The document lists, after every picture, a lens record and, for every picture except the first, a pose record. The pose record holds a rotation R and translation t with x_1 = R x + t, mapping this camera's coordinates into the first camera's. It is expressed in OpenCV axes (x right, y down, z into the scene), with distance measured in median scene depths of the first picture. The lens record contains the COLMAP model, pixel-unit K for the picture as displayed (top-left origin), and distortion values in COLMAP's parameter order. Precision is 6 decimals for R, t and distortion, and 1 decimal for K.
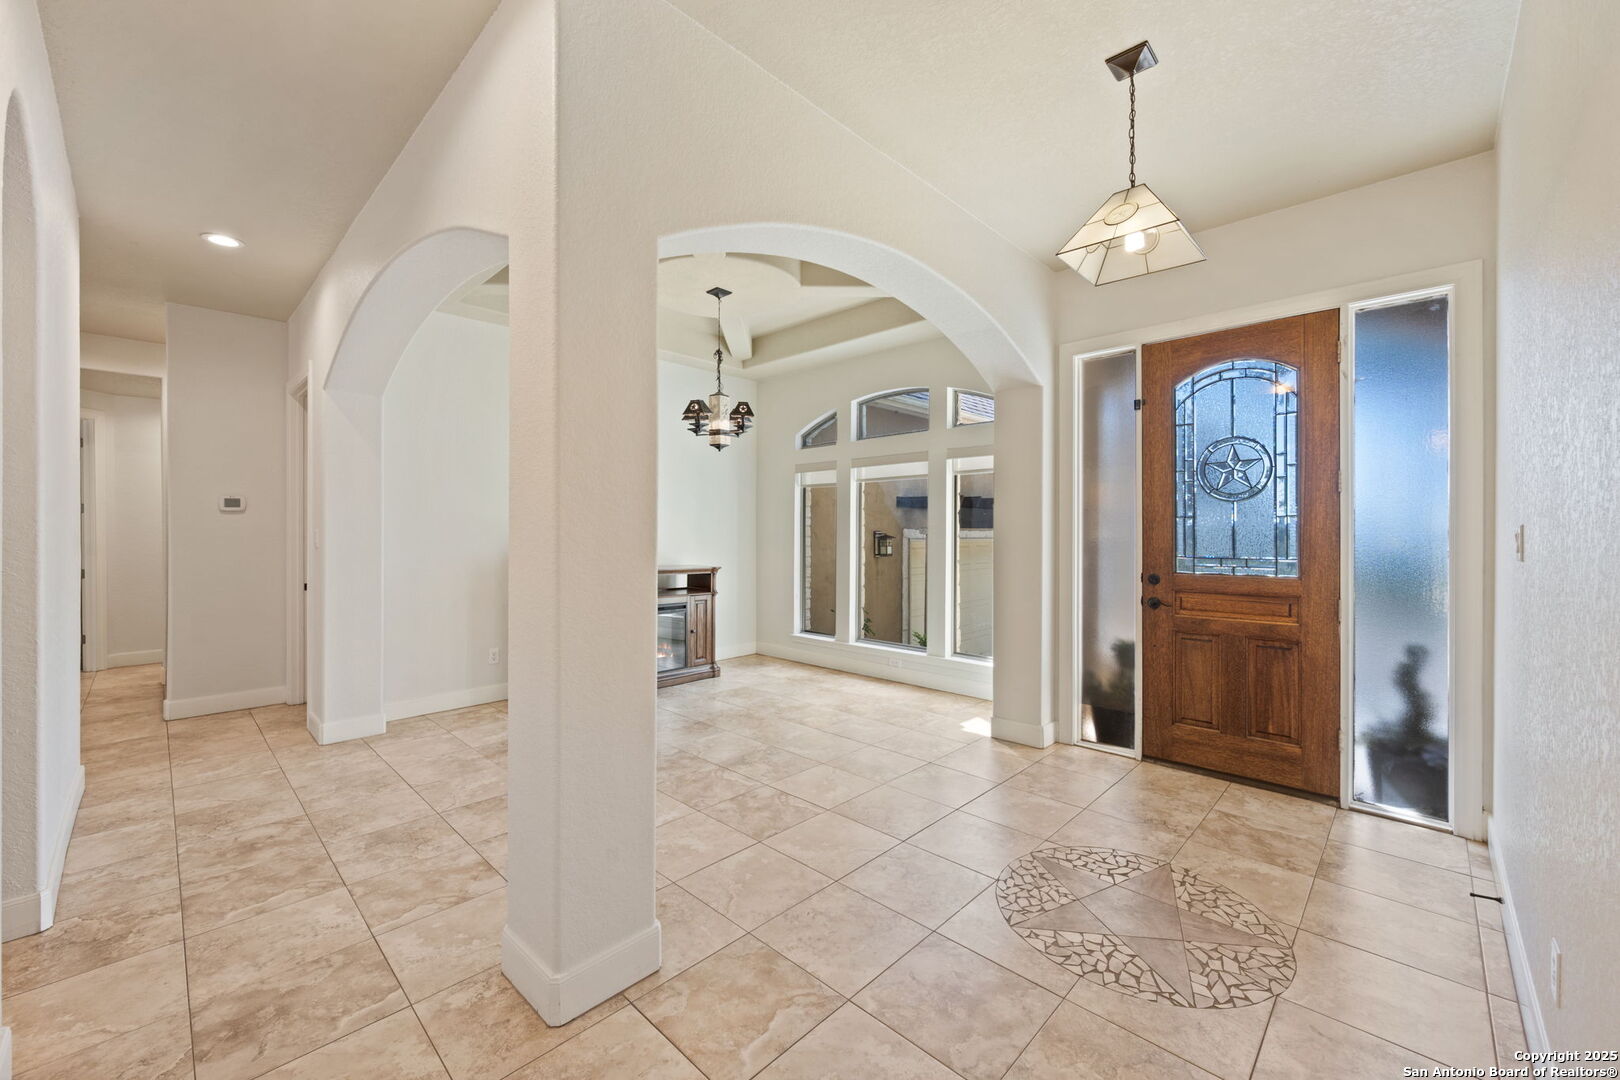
lens RADIAL K [[638.8, 0, 811.6], [0, 638.8, 531.0], [0, 0, 1]] dist [-0.000063, 0.000284]
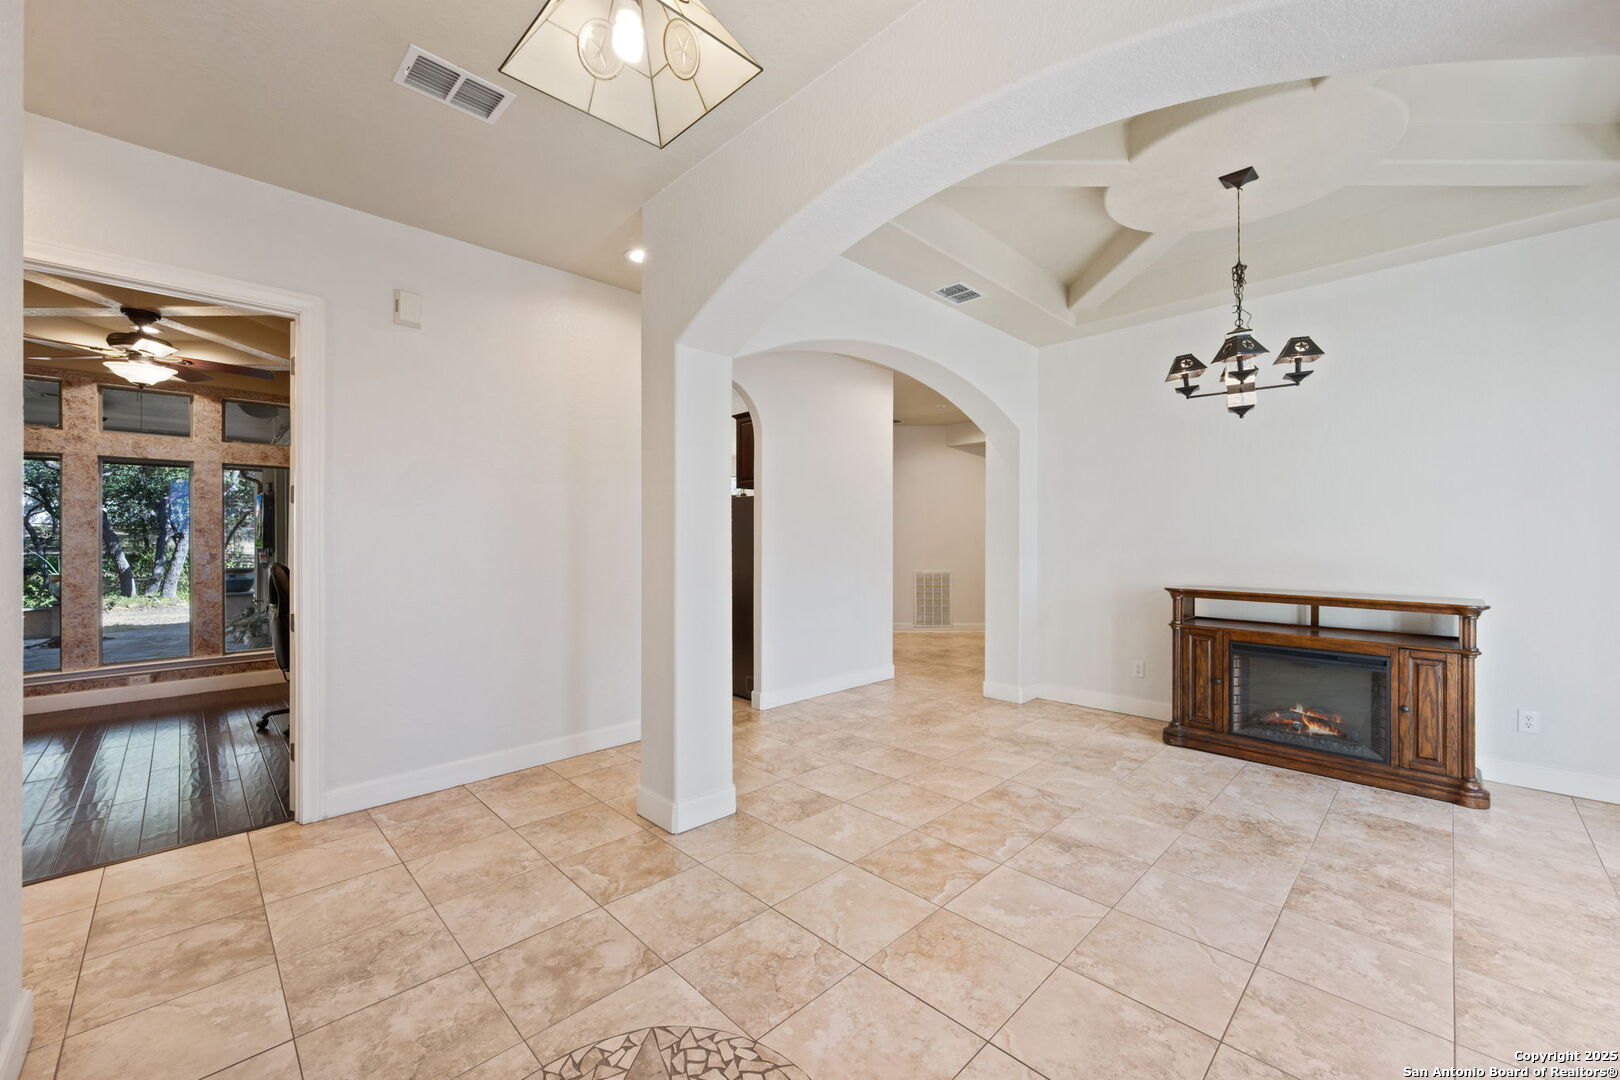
lens RADIAL K [[638.8, 0, 813.4], [0, 638.8, 543.7], [0, 0, 1]] dist [-0.000063, 0.000284]
pose [[-0.020642, 0.007817, -0.999756, 0.718454], [0.000452, 0.999969, 0.007810, -0.003157], [0.999787, -0.000290, -0.020645, 0.786267]]
